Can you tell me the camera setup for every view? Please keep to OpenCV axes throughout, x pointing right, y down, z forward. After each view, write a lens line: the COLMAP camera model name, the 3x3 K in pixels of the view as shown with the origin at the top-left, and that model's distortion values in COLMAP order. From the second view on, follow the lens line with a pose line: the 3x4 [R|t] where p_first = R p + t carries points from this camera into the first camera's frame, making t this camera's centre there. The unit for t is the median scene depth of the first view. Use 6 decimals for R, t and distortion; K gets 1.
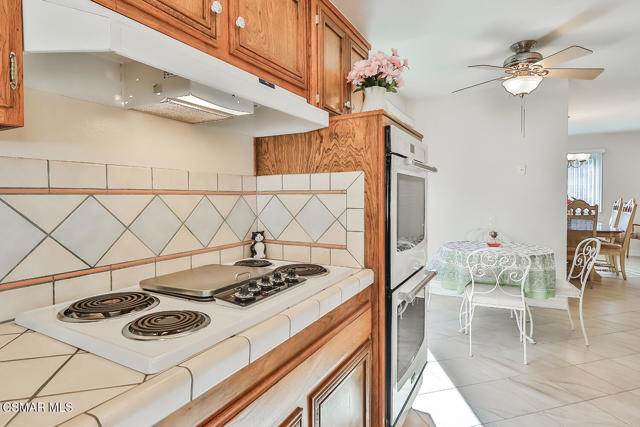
lens RADIAL K [[340.1, 0, 320.8], [0, 340.1, 210.2], [0, 0, 1]] dist [-0.003624, 0.001351]
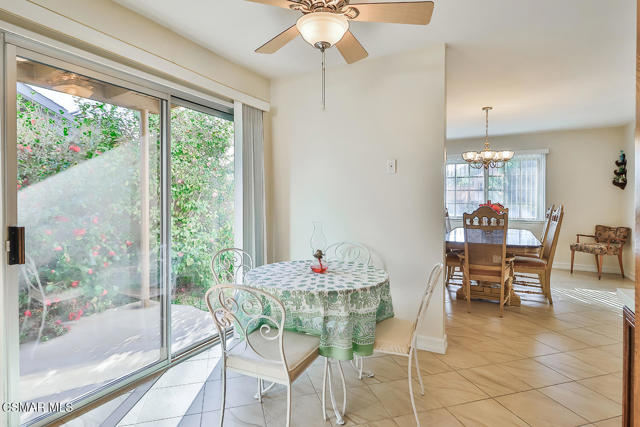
lens RADIAL K [[340.1, 0, 315.7], [0, 340.1, 211.0], [0, 0, 1]] dist [-0.003624, 0.001351]
pose [[0.999762, 0.005919, 0.021003, 0.408605], [-0.005639, 0.999895, -0.013373, -0.007792], [-0.021080, 0.013251, 0.999690, 0.248971]]
